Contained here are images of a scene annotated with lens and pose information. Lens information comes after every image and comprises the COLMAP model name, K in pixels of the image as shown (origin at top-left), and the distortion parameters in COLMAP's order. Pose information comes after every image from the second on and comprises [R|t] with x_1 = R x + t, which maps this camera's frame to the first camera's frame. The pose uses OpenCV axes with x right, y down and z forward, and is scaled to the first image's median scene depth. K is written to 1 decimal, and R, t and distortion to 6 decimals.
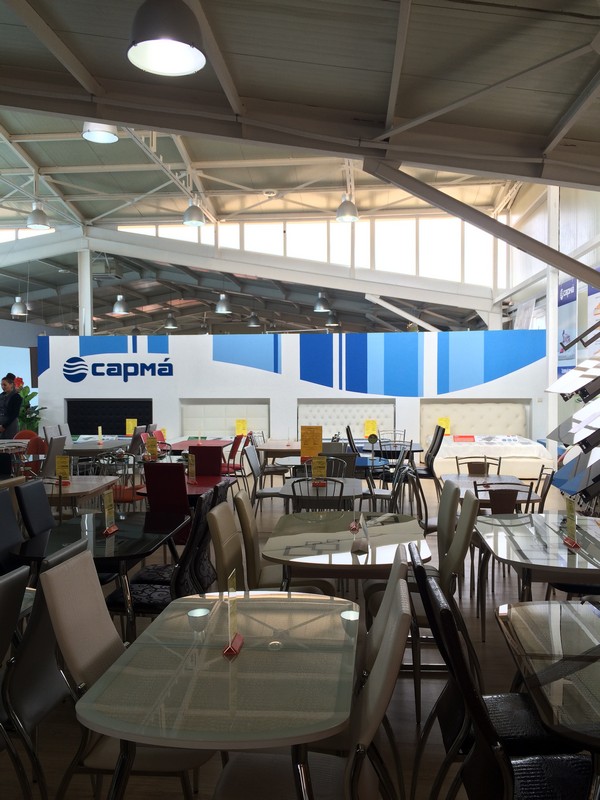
lens RADIAL K [[683.3, 0, 294.6], [0, 683.3, 397.5], [0, 0, 1]] dist [0.079087, -0.111056]
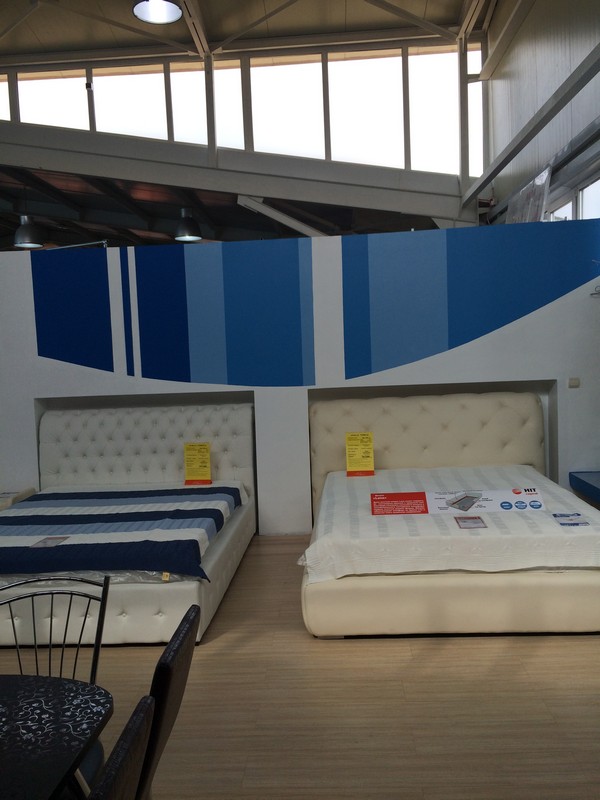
lens RADIAL K [[683.3, 0, 294.6], [0, 683.3, 397.5], [0, 0, 1]] dist [0.079087, -0.111056]
pose [[0.998353, -0.039068, 0.042006, 0.149958], [0.037031, 0.998150, 0.048222, -0.014283], [-0.043813, -0.046587, 0.997953, 0.536771]]
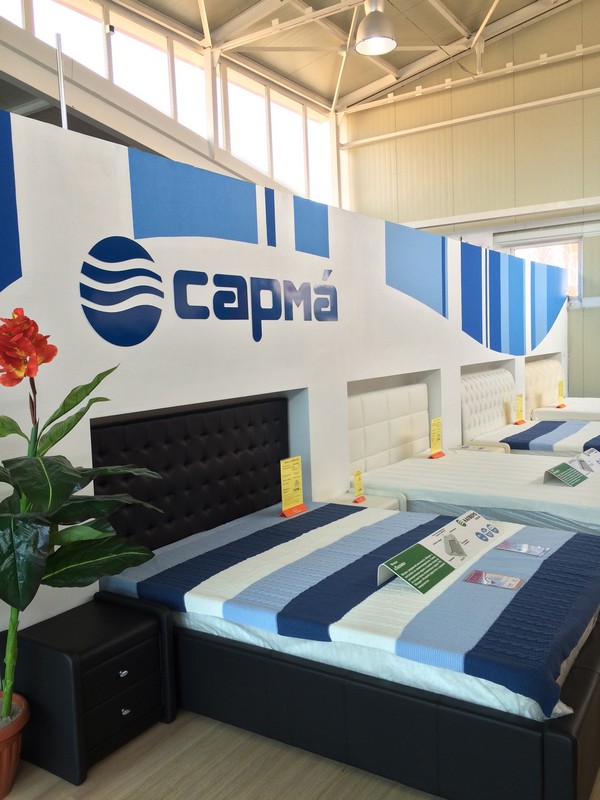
lens RADIAL K [[683.3, 0, 294.6], [0, 683.3, 397.5], [0, 0, 1]] dist [0.079087, -0.111056]
pose [[0.459026, -0.085812, 0.884269, -0.508328], [0.056464, 0.996130, 0.067357, -0.017235], [-0.886627, 0.019010, 0.462094, 0.851951]]
